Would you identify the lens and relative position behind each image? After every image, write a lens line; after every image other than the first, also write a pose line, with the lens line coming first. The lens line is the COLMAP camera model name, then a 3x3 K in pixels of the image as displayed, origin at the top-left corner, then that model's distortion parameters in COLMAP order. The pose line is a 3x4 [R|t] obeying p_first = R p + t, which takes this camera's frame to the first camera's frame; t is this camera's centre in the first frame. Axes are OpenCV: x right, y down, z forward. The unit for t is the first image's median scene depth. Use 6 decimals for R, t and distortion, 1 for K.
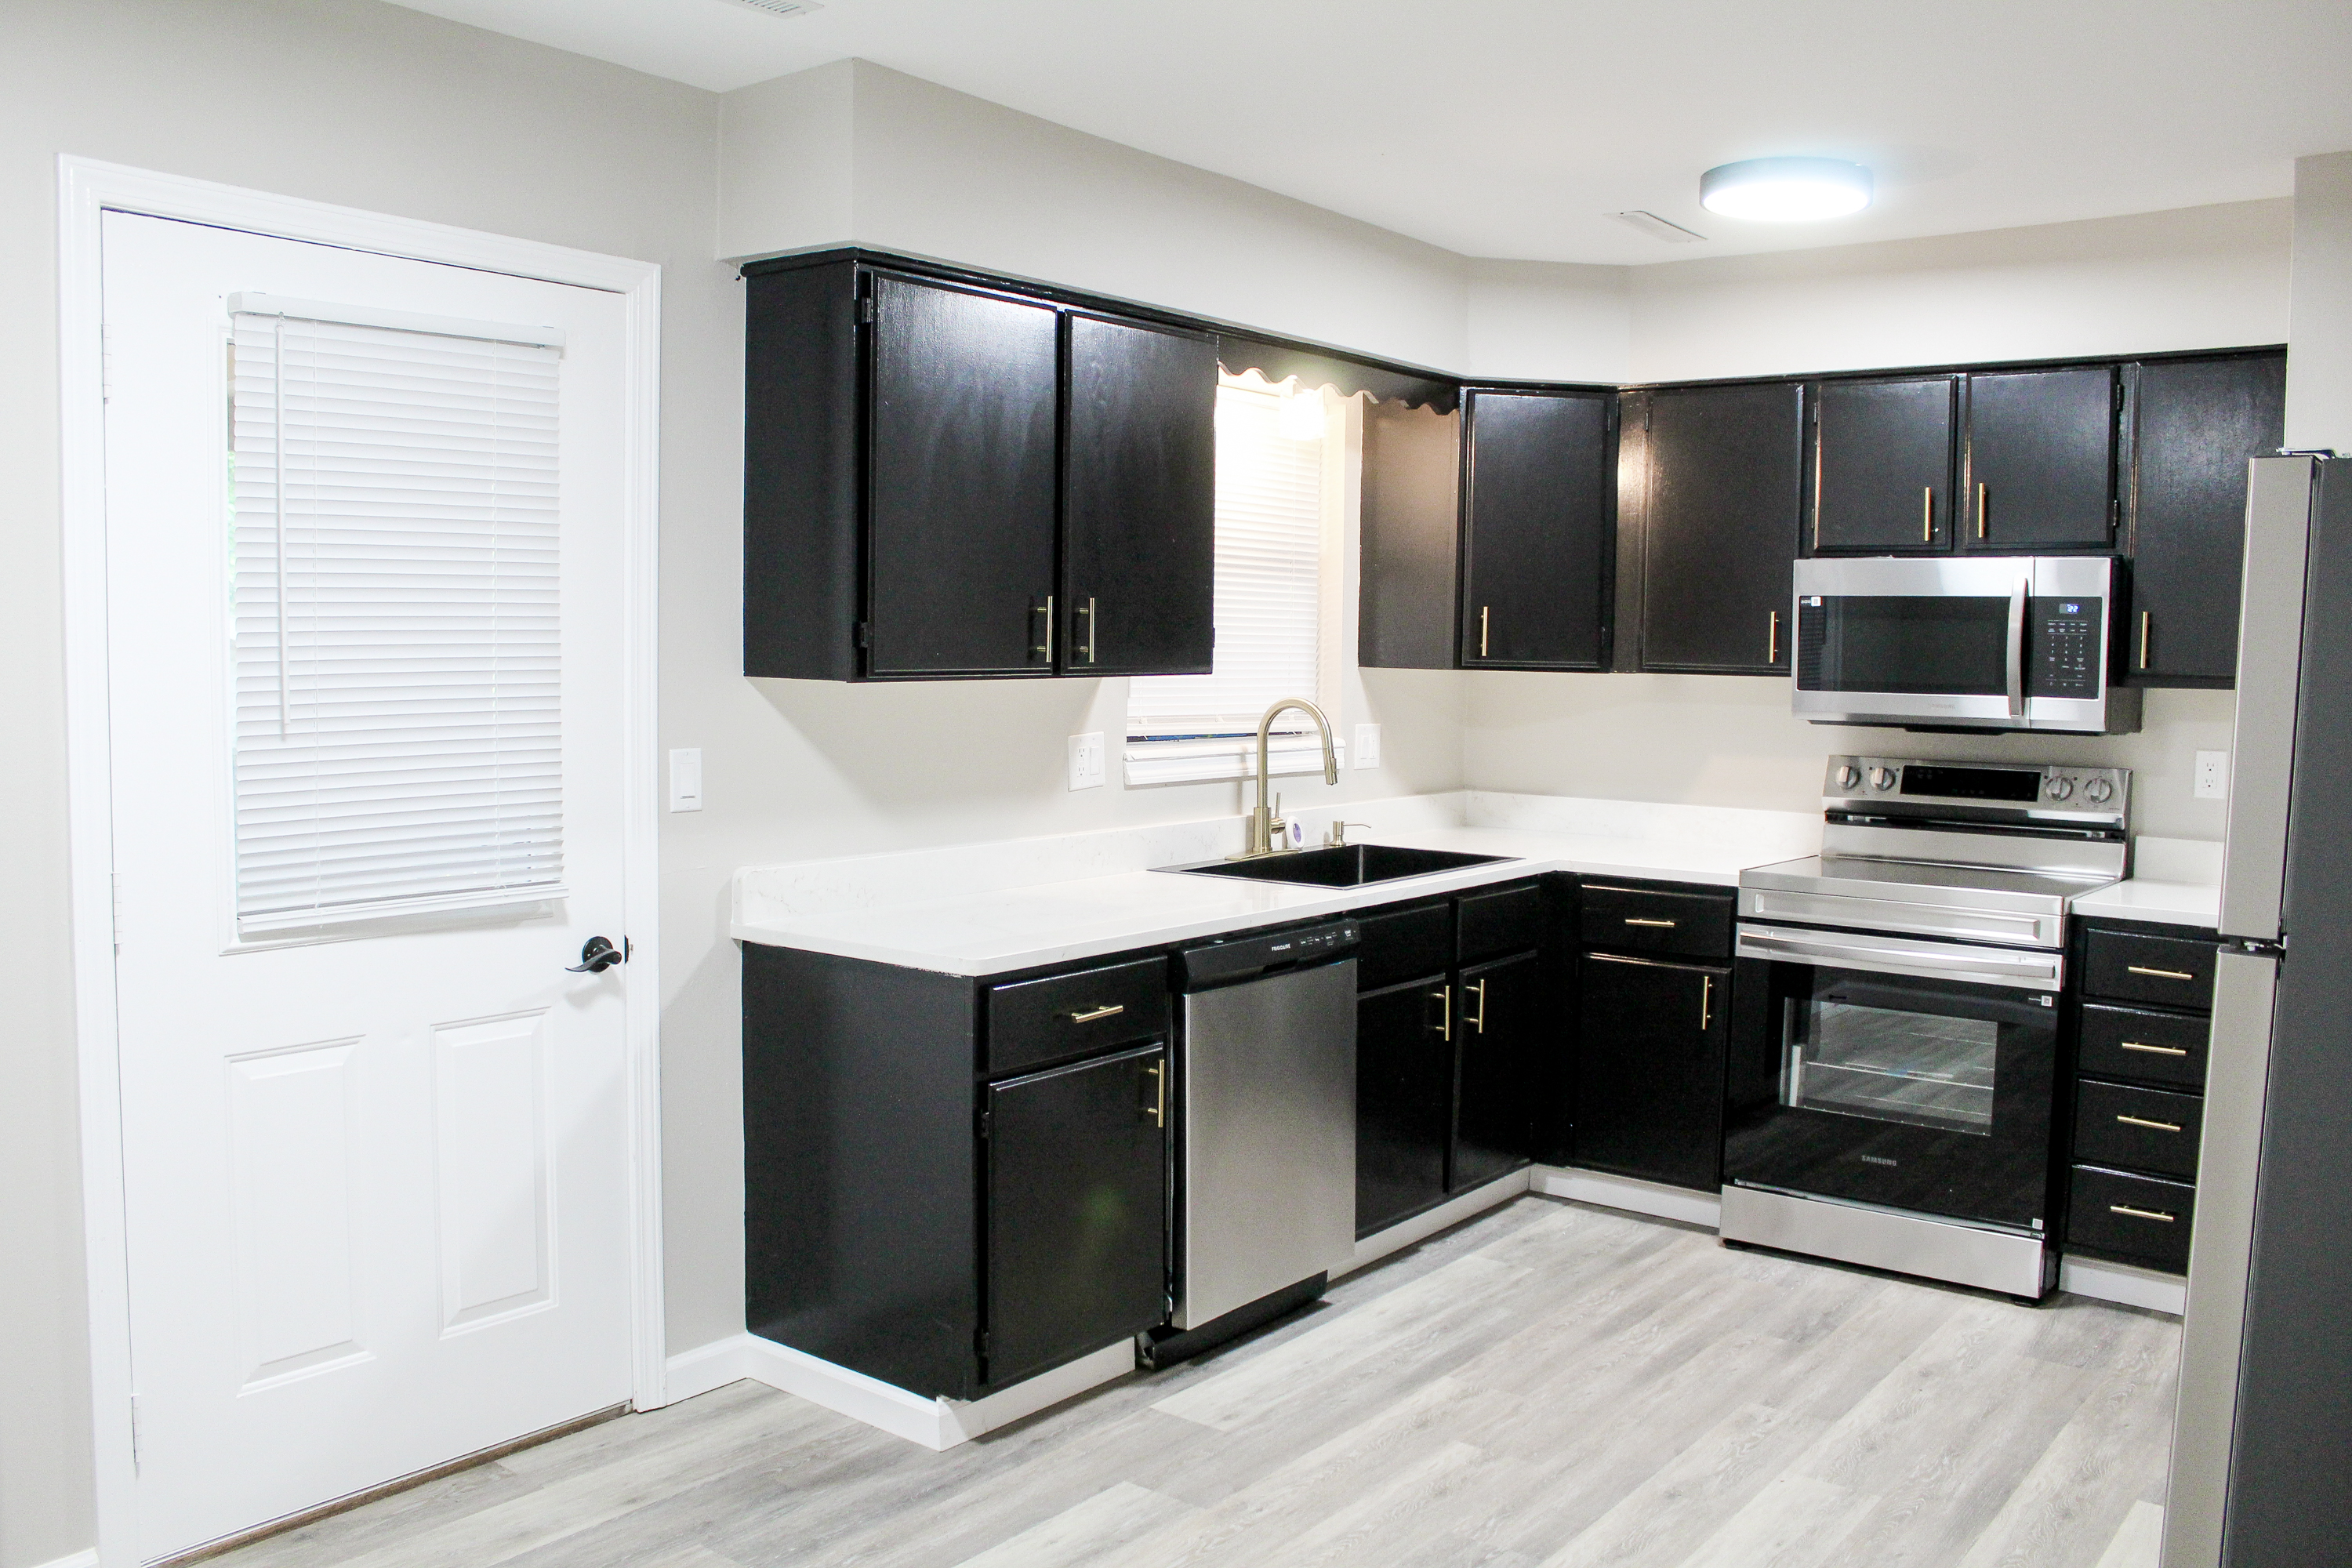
lens RADIAL K [[1938.2, 0, 1174.1], [0, 1938.2, 795.4], [0, 0, 1]] dist [-0.165958, 0.141728]
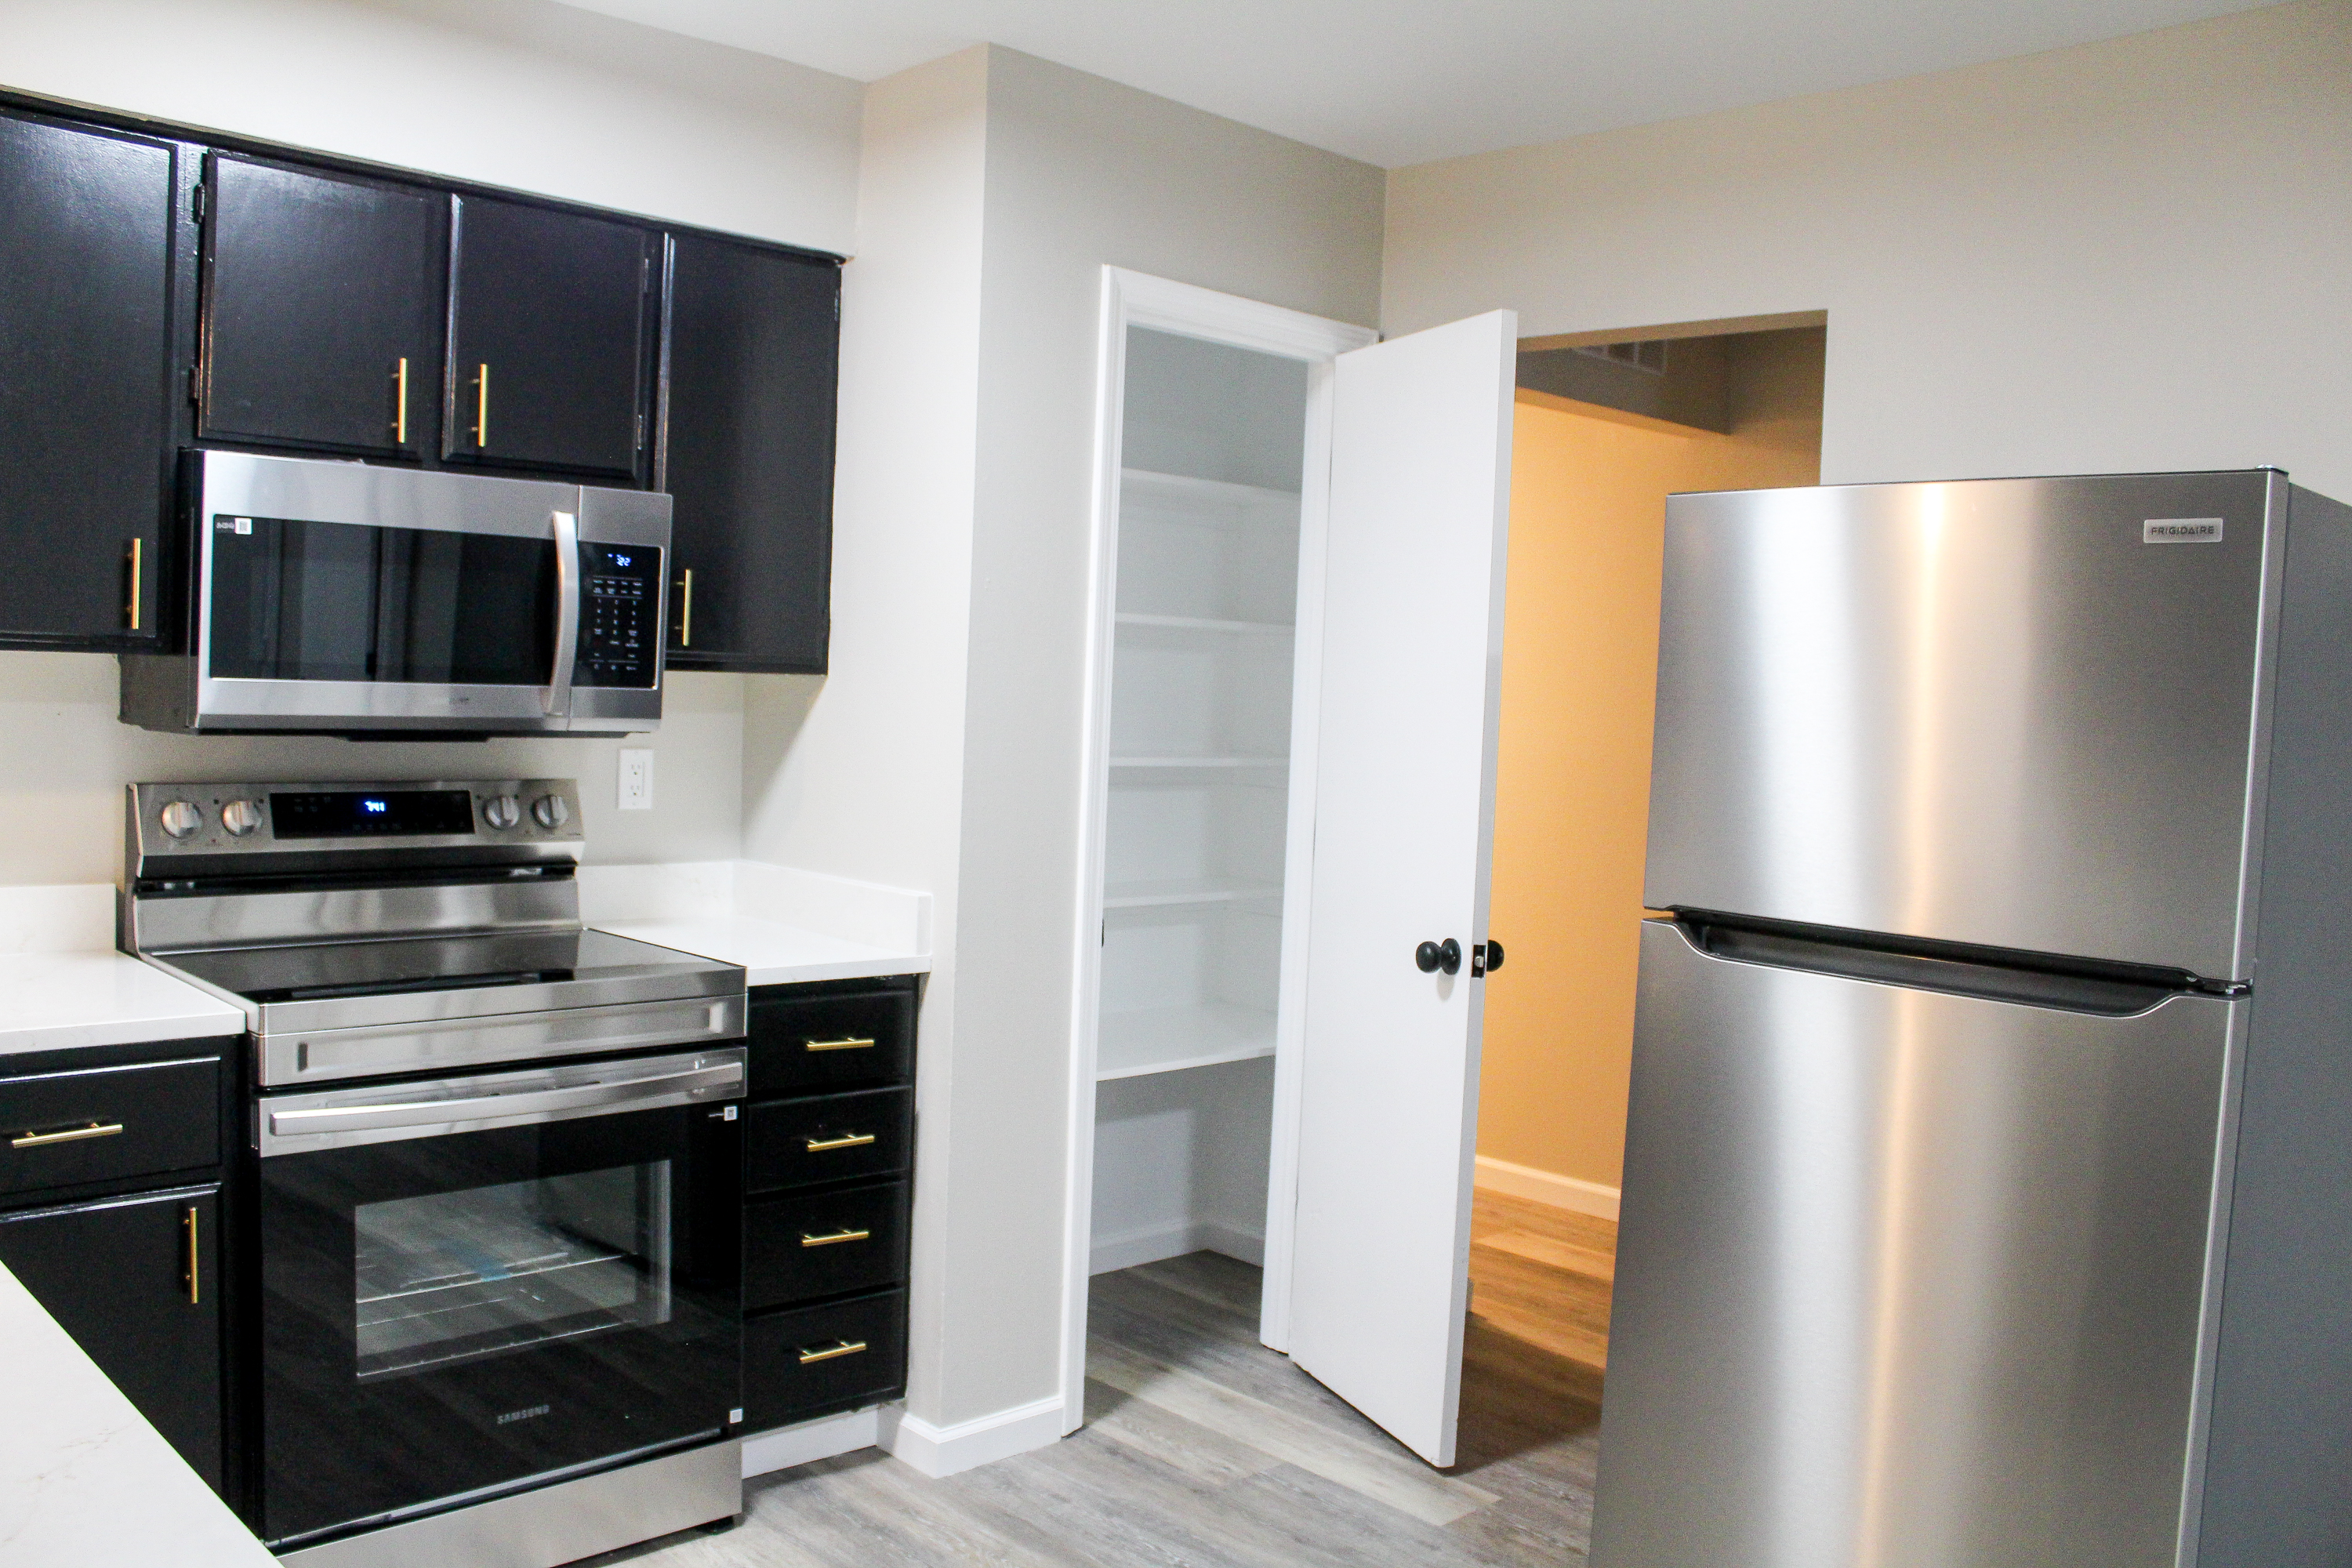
lens RADIAL K [[1938.2, 0, 1174.1], [0, 1938.2, 795.4], [0, 0, 1]] dist [-0.165958, 0.141728]
pose [[0.137653, -0.069051, 0.988071, -0.217308], [0.038082, 0.997198, 0.064384, -0.050038], [-0.989748, 0.028765, 0.139897, 0.701194]]
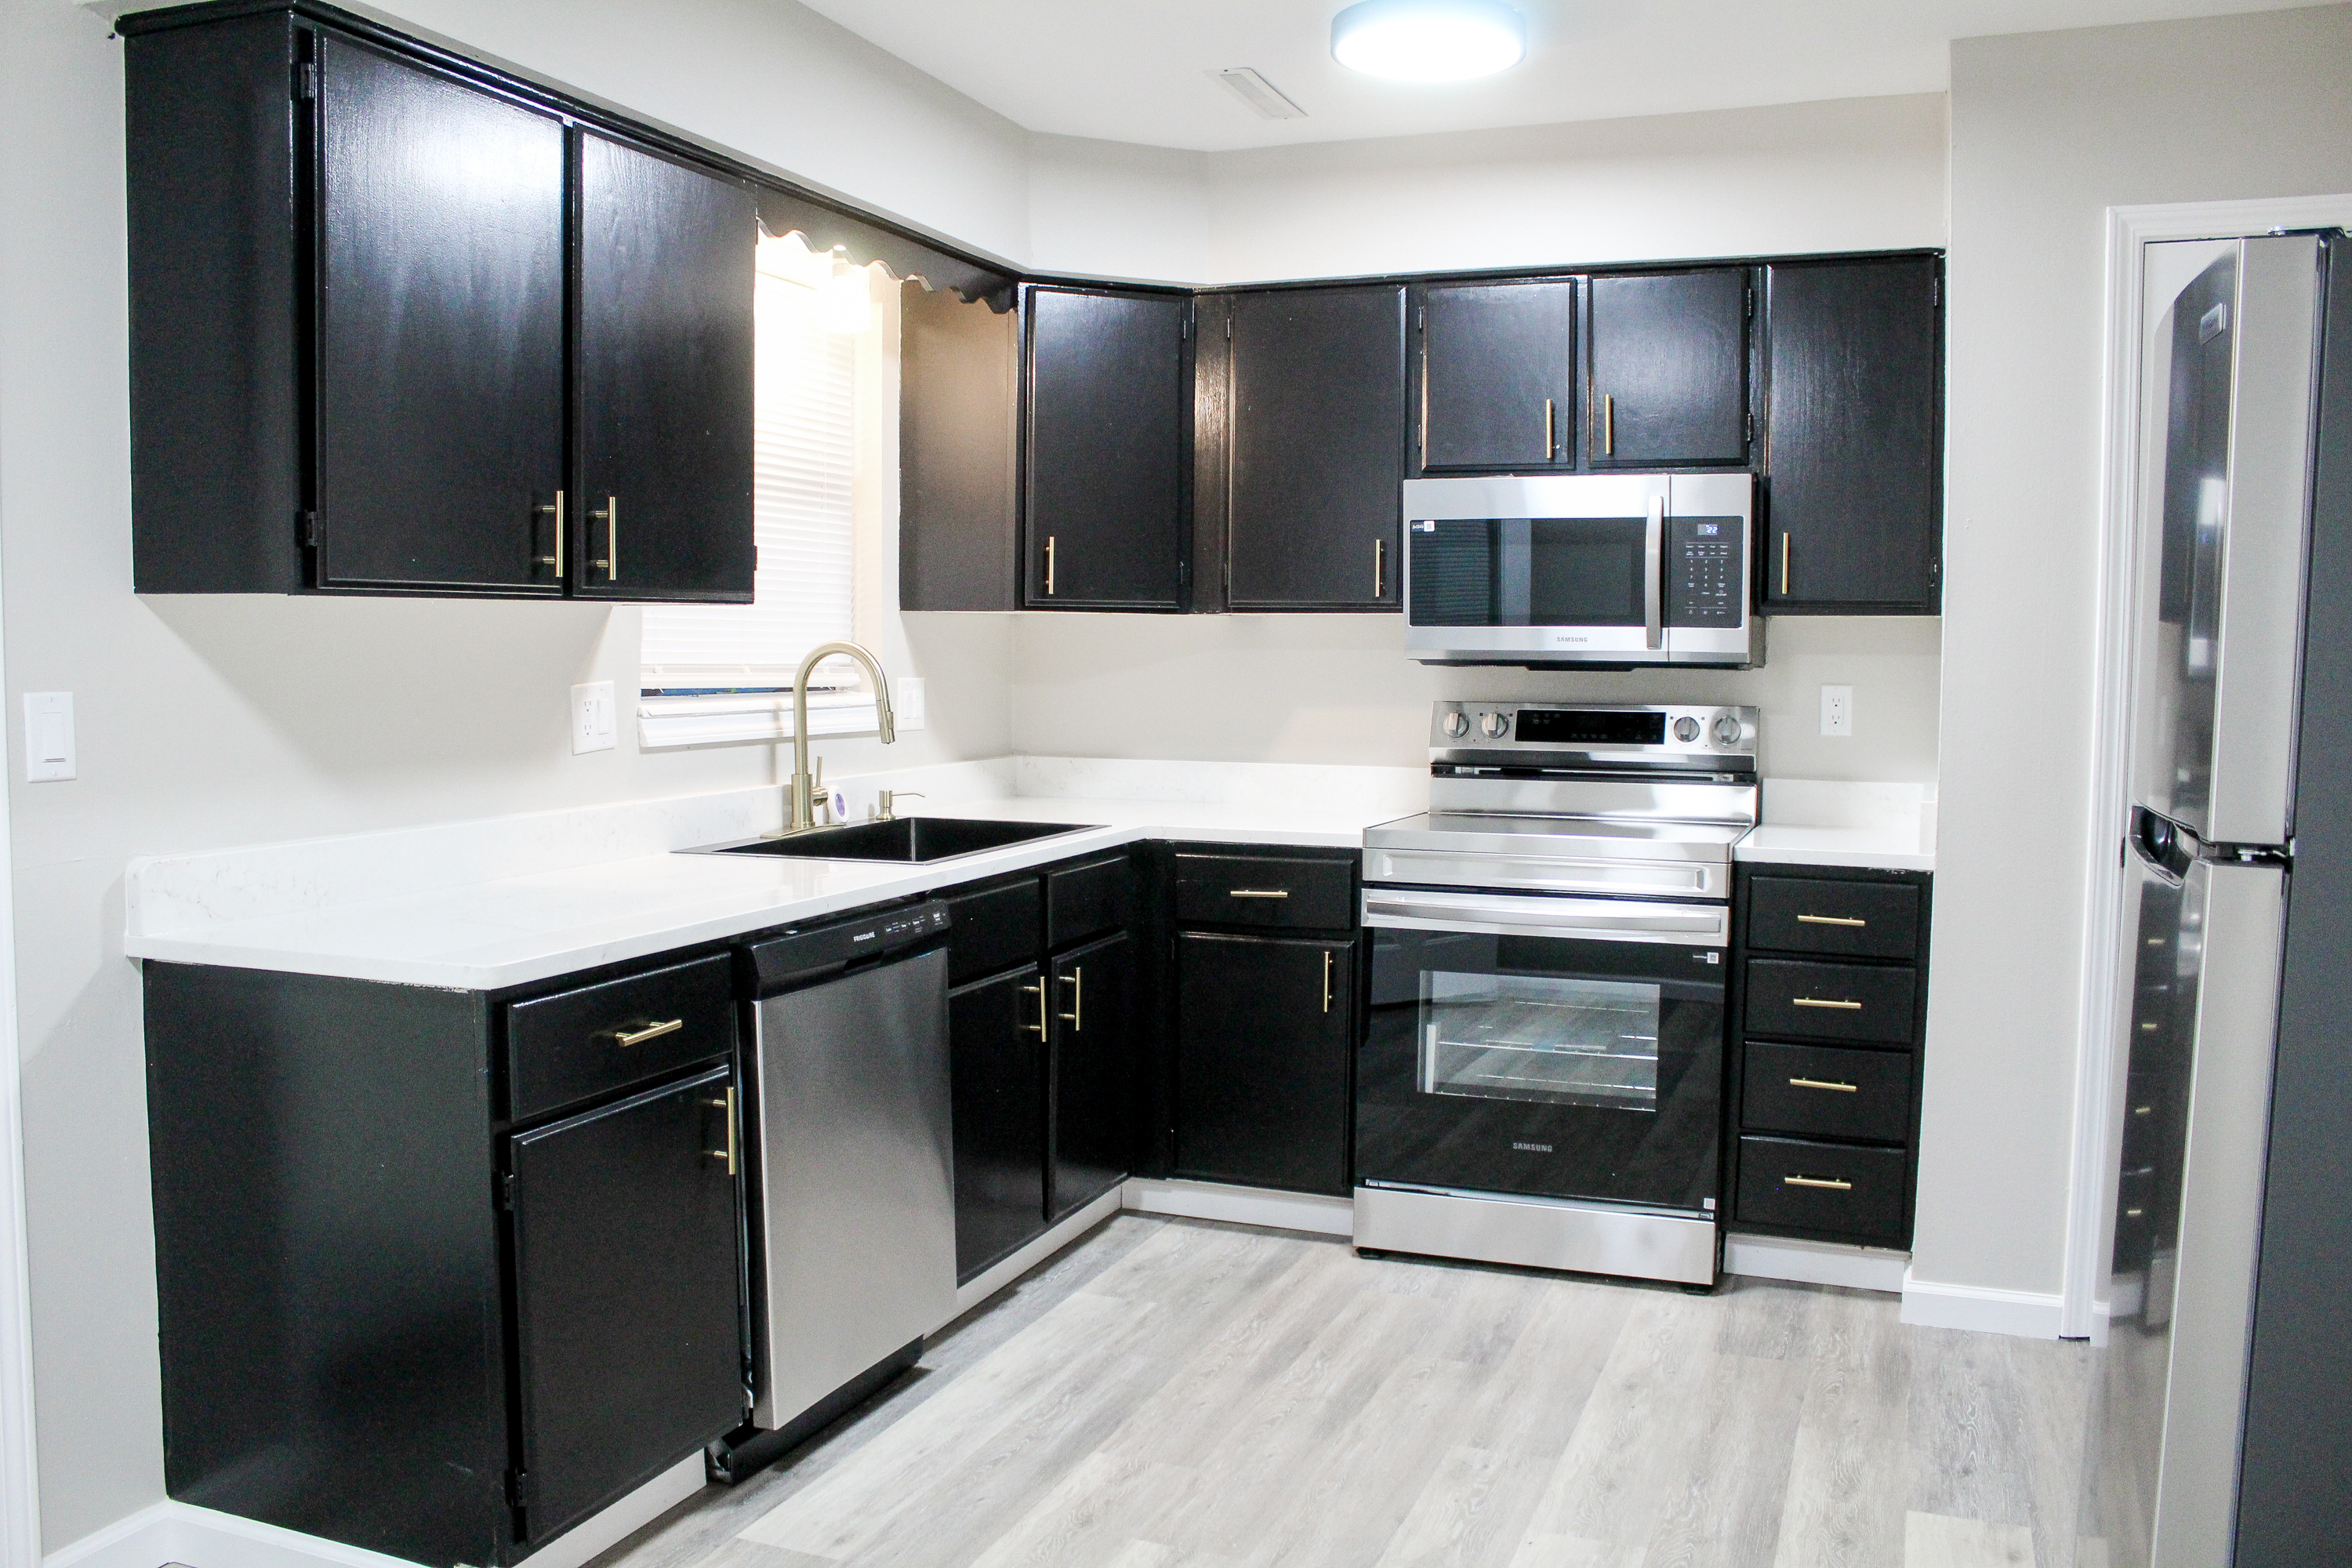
lens RADIAL K [[1938.2, 0, 1174.1], [0, 1938.2, 795.4], [0, 0, 1]] dist [-0.165958, 0.141728]
pose [[0.957252, -0.029226, 0.287774, -0.045526], [0.029575, 0.999558, 0.003137, 0.019827], [-0.287738, 0.005508, 0.957693, 0.184790]]
